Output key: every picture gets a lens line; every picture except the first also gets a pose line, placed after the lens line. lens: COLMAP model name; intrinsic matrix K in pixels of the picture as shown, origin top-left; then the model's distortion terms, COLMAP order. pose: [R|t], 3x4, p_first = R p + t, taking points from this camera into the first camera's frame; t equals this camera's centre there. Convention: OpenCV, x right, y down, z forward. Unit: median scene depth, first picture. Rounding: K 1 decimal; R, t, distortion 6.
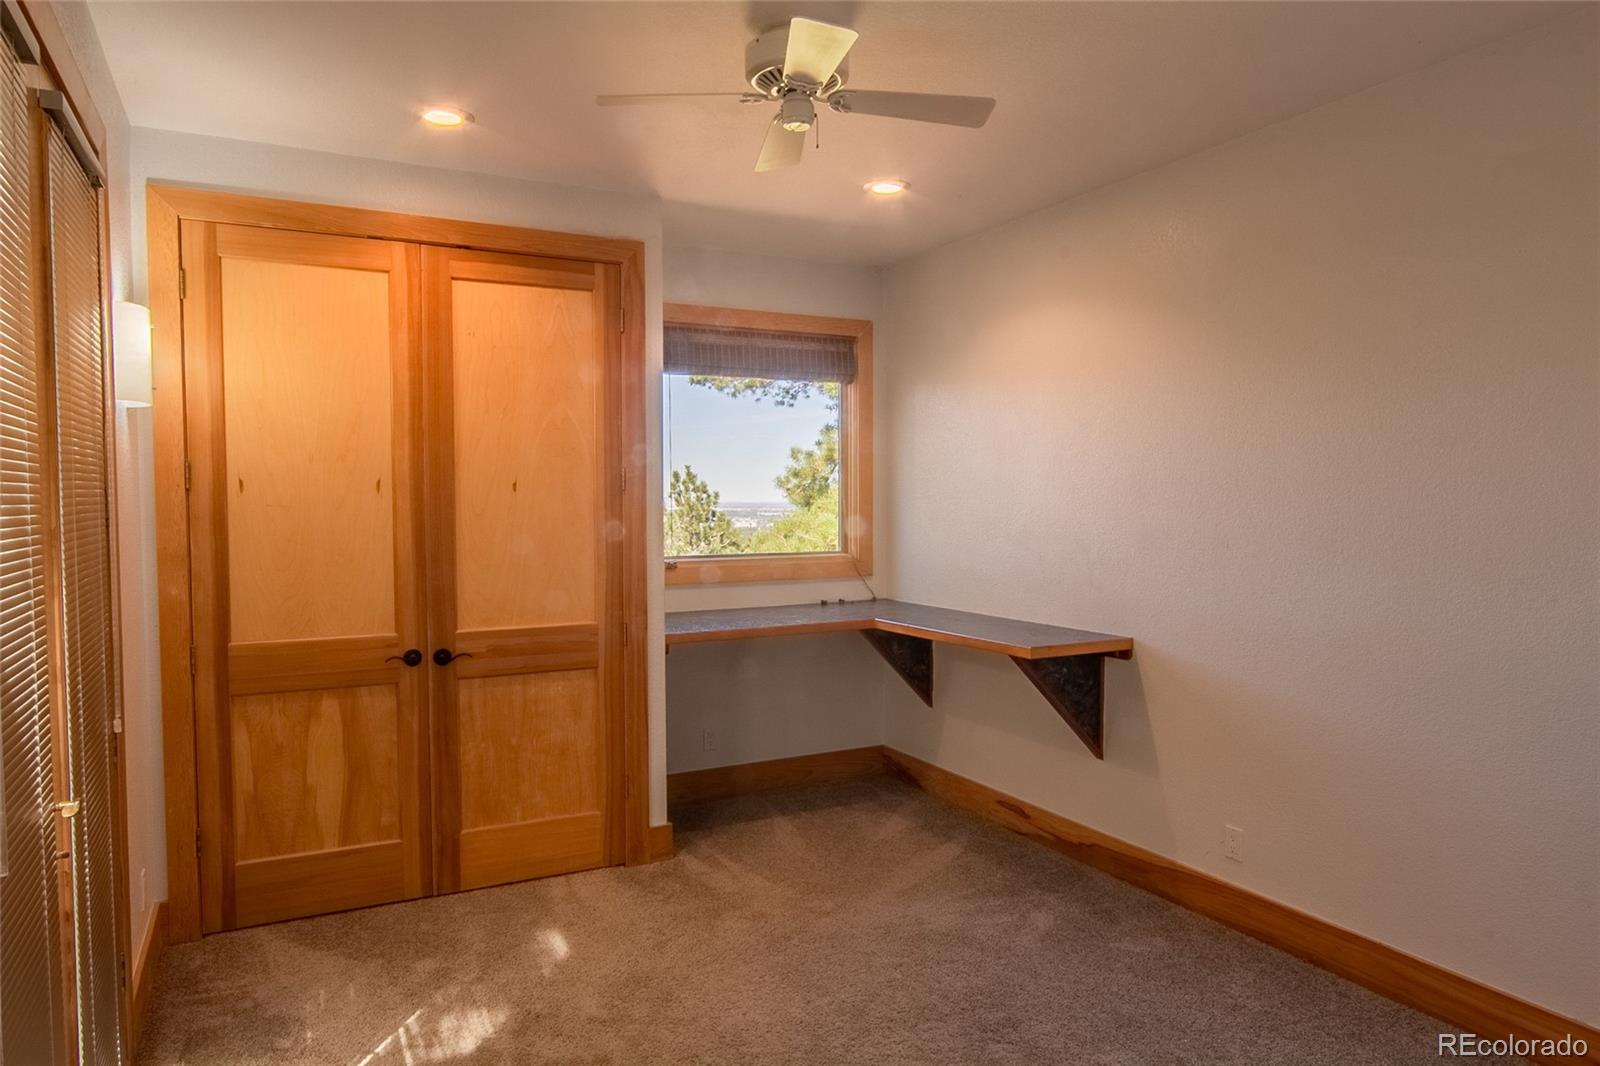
lens RADIAL K [[1022.0, 0, 800.3], [0, 1022.0, 528.7], [0, 0, 1]] dist [0.000297, 0.000051]
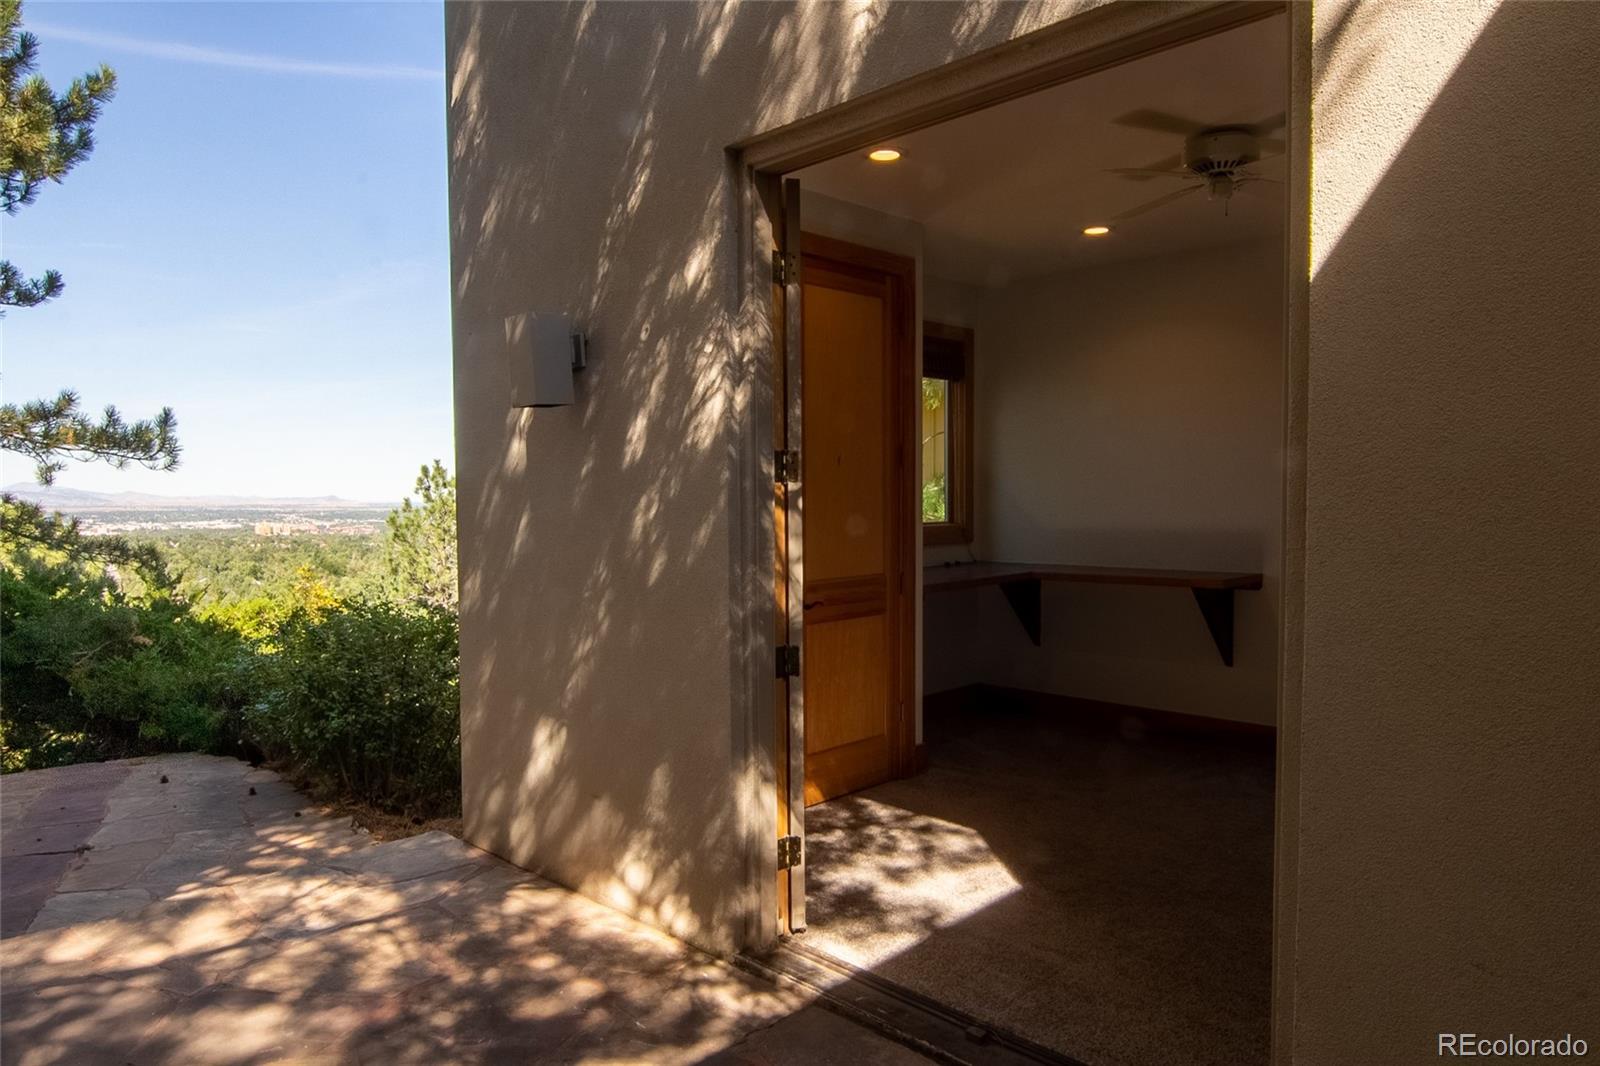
lens RADIAL K [[1022.0, 0, 799.1], [0, 1022.0, 536.4], [0, 0, 1]] dist [0.000297, 0.000051]
pose [[0.951215, -0.017489, 0.308034, -0.496748], [0.014671, 0.999827, 0.011459, 0.023003], [-0.308181, -0.006381, 0.951306, -0.081881]]
